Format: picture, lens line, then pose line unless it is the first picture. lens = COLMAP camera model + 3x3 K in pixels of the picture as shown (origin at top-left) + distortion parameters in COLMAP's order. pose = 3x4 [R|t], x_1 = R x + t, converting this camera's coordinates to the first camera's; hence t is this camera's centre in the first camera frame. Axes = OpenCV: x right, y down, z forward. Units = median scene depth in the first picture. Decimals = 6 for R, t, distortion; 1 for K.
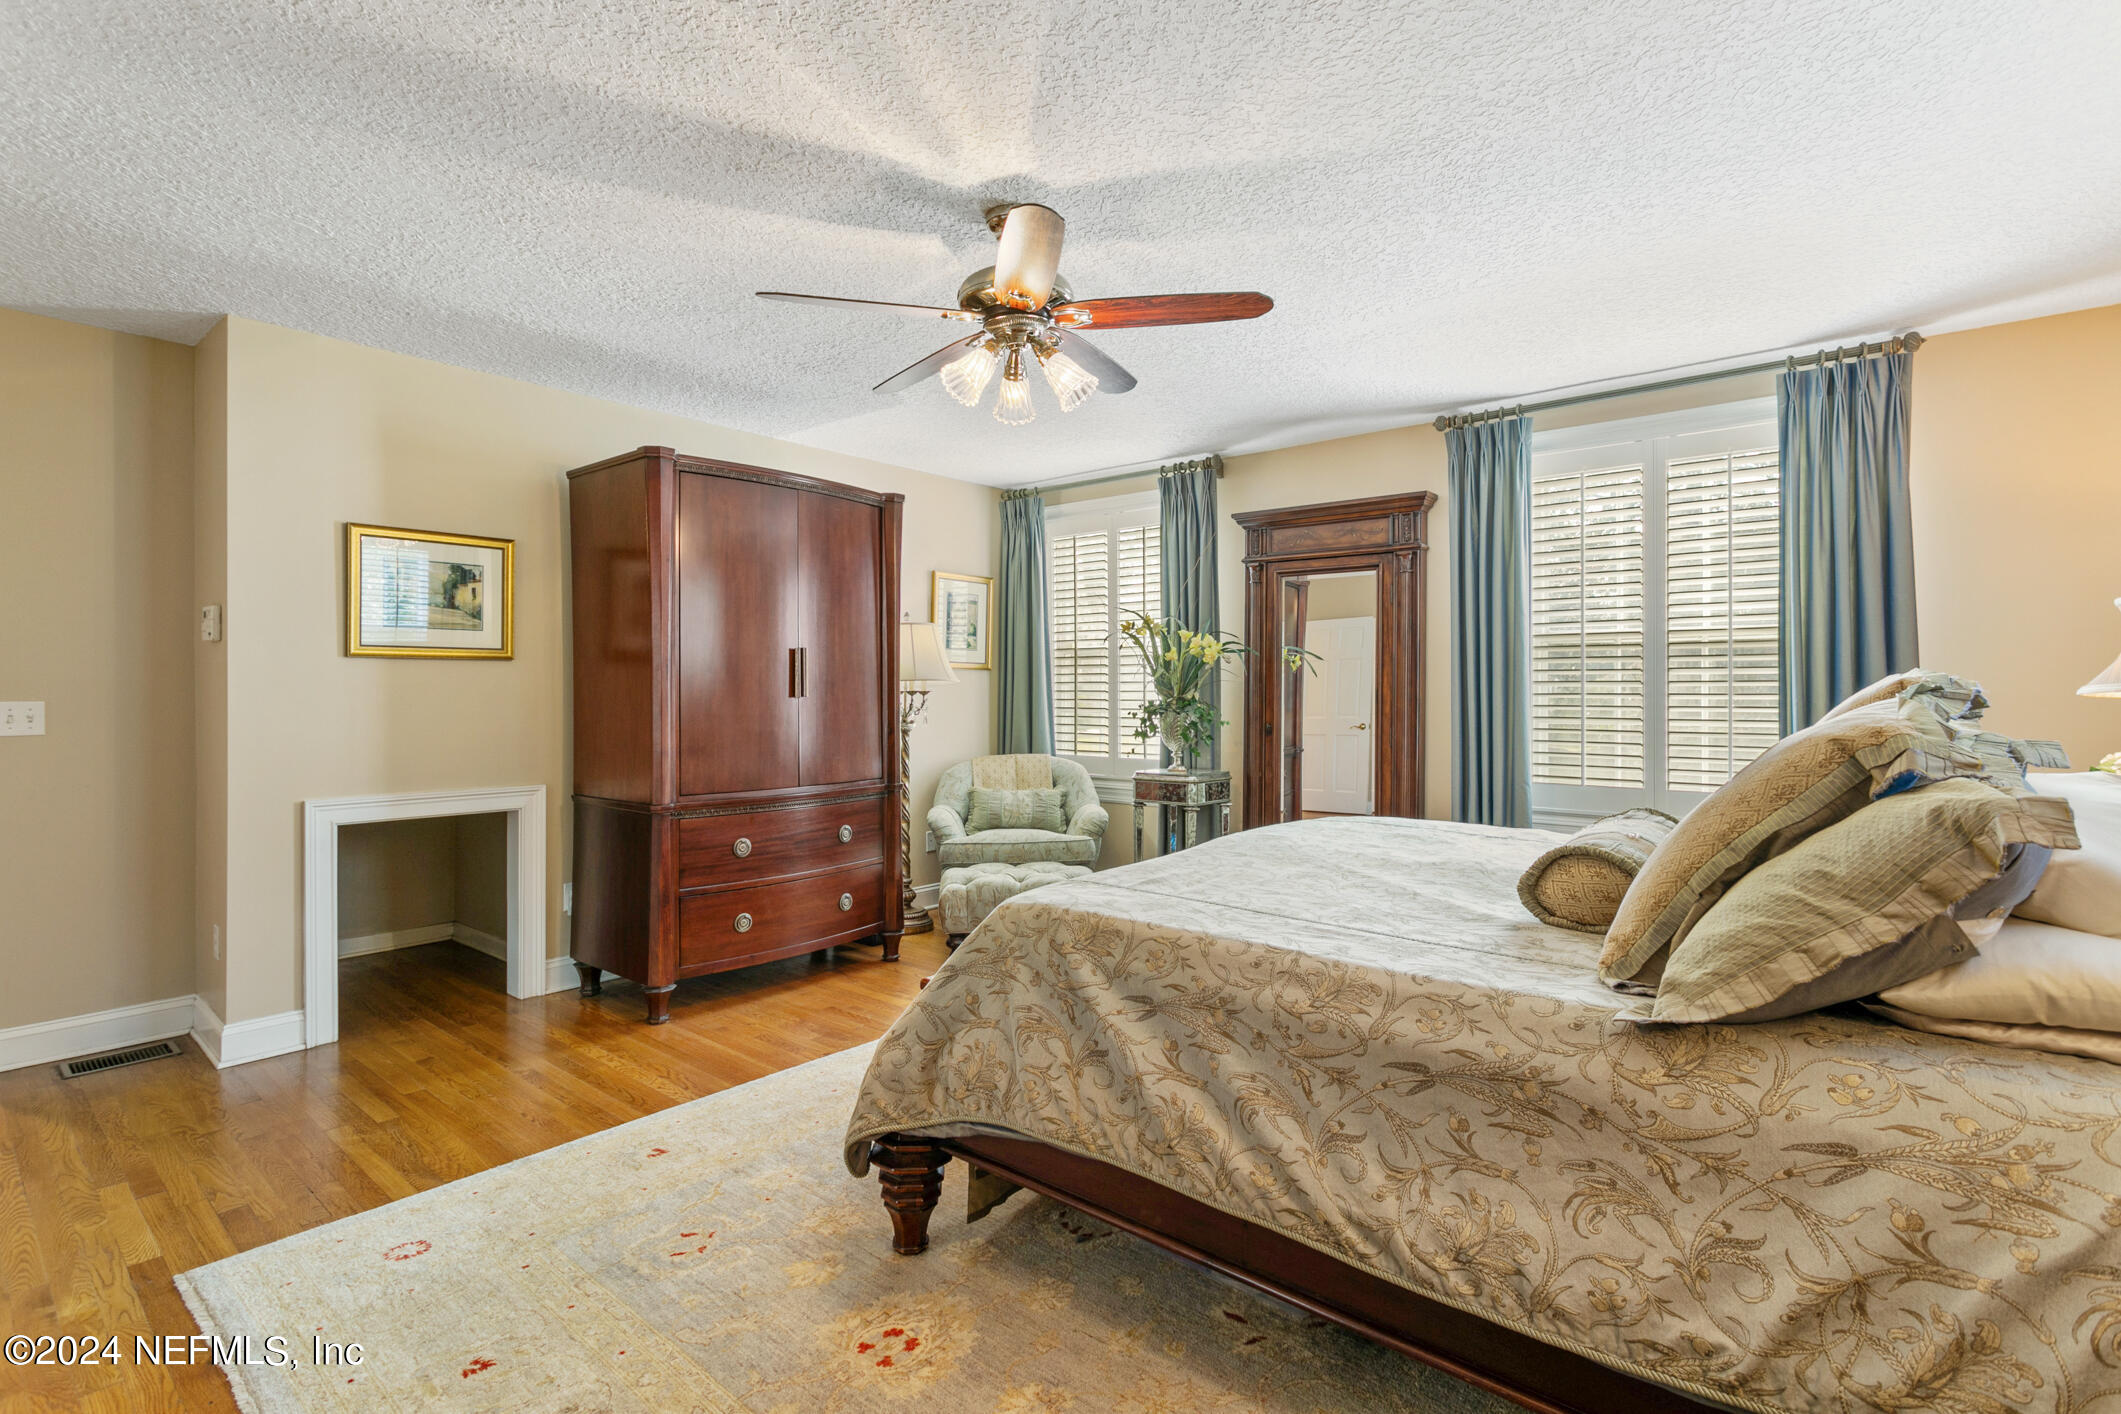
lens RADIAL K [[1002.3, 0, 1064.0], [0, 1002.3, 681.5], [0, 0, 1]] dist [-0.000933, -0.000471]
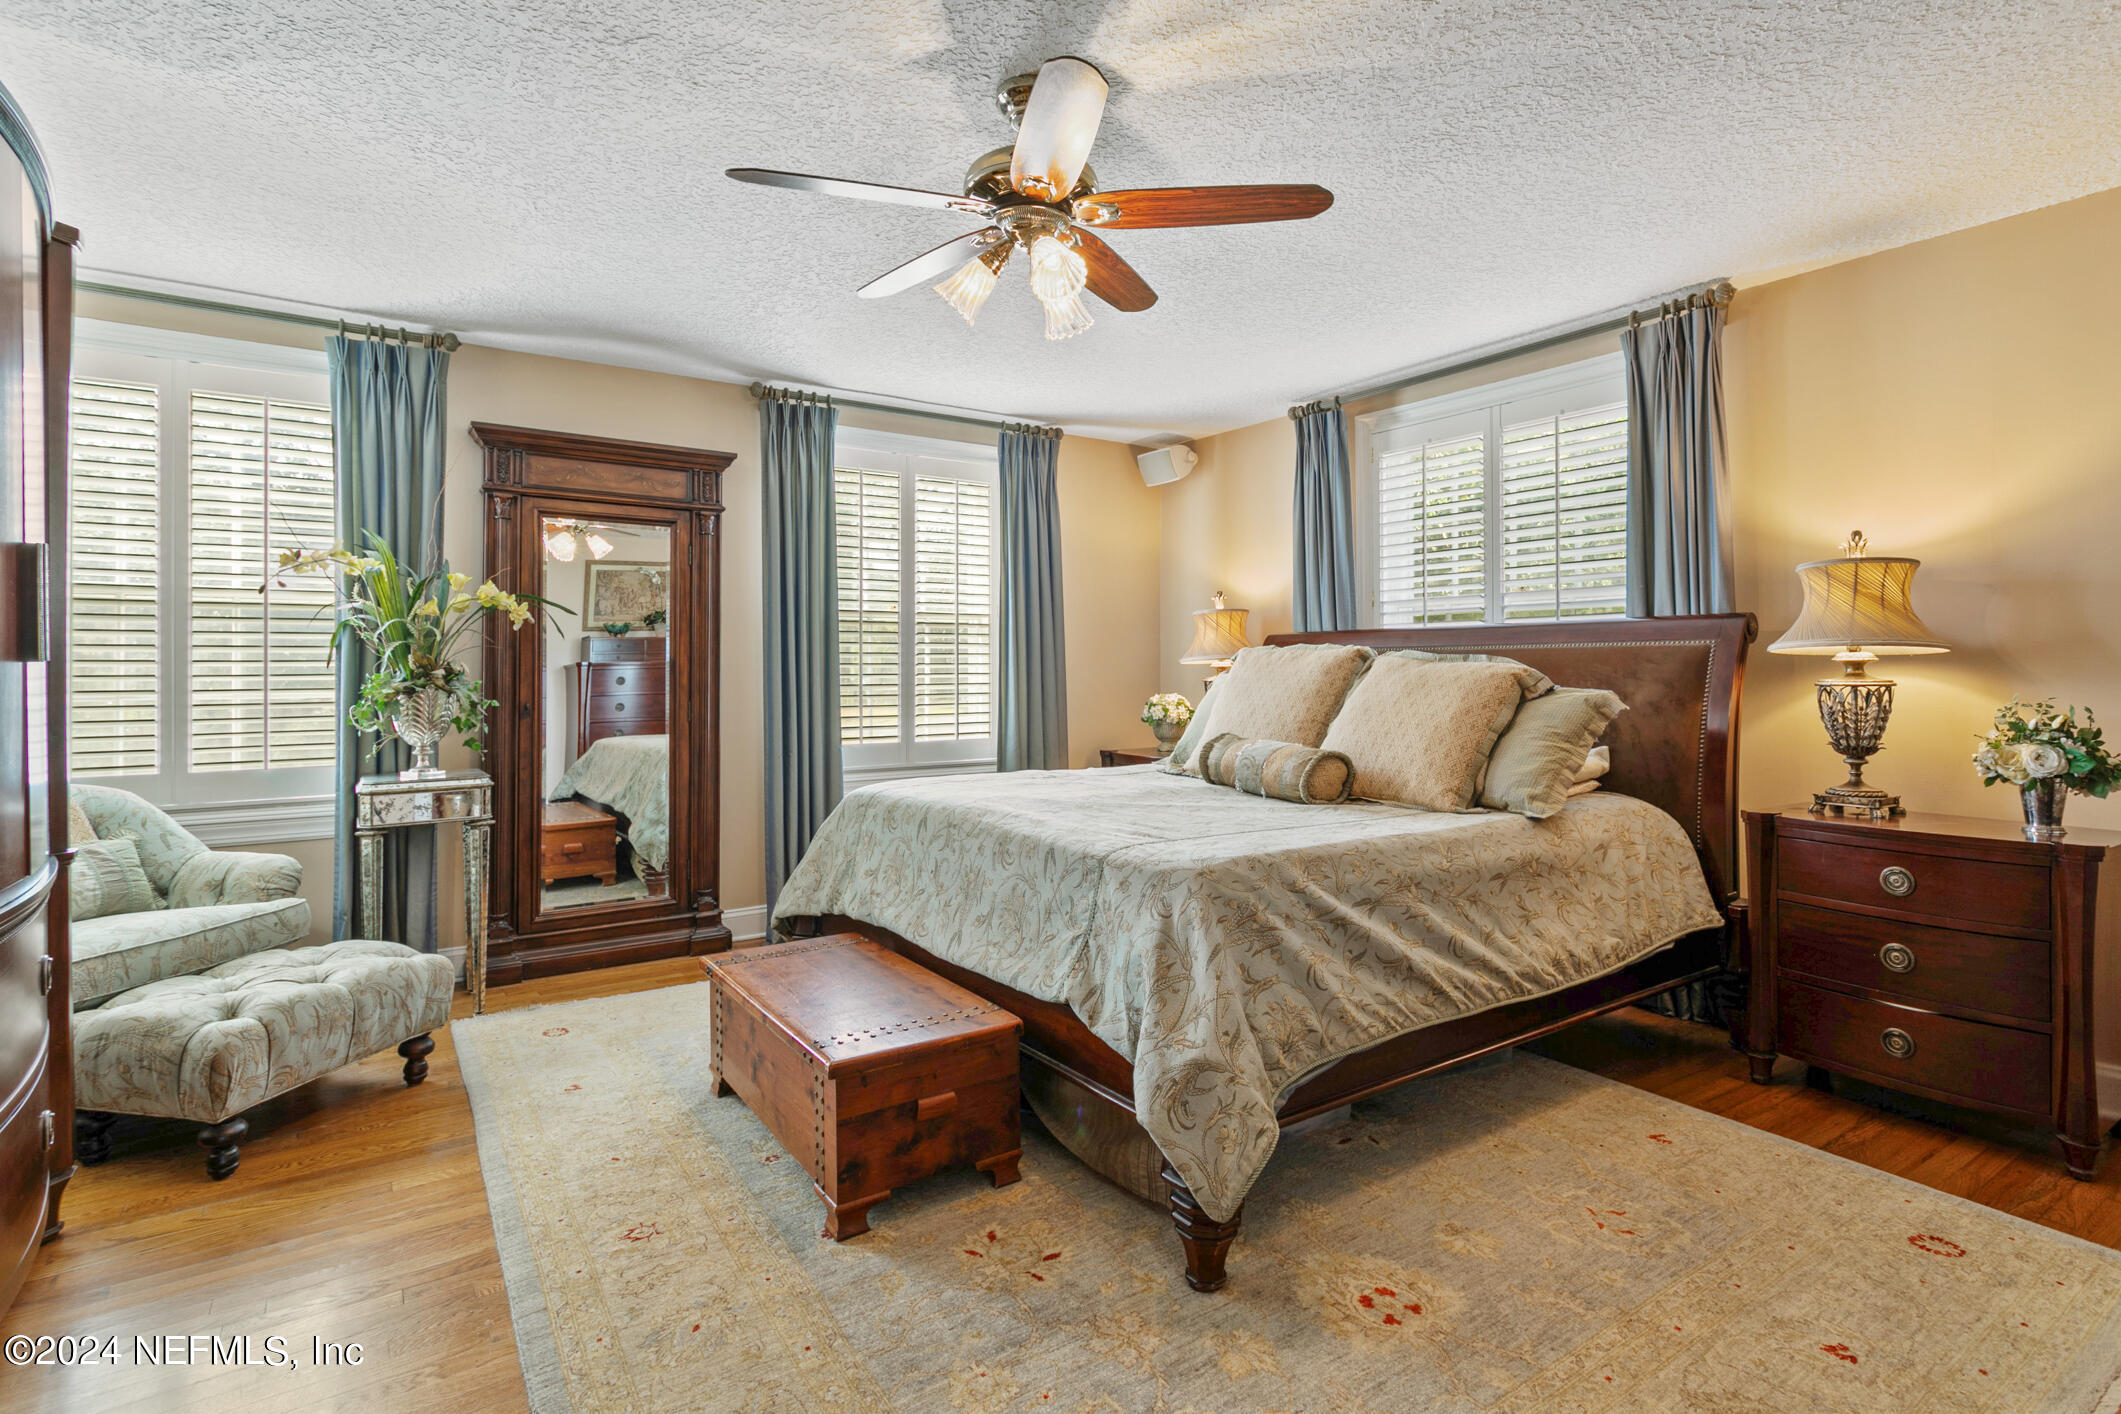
lens RADIAL K [[1017.5, 0, 1056.7], [0, 1017.5, 663.0], [0, 0, 1]] dist [-0.002213, -0.000146]
pose [[0.260880, -0.006775, 0.965347, -0.497134], [-0.007058, 0.999935, 0.008925, 0.002846], [-0.965345, -0.009142, 0.260815, 0.422308]]
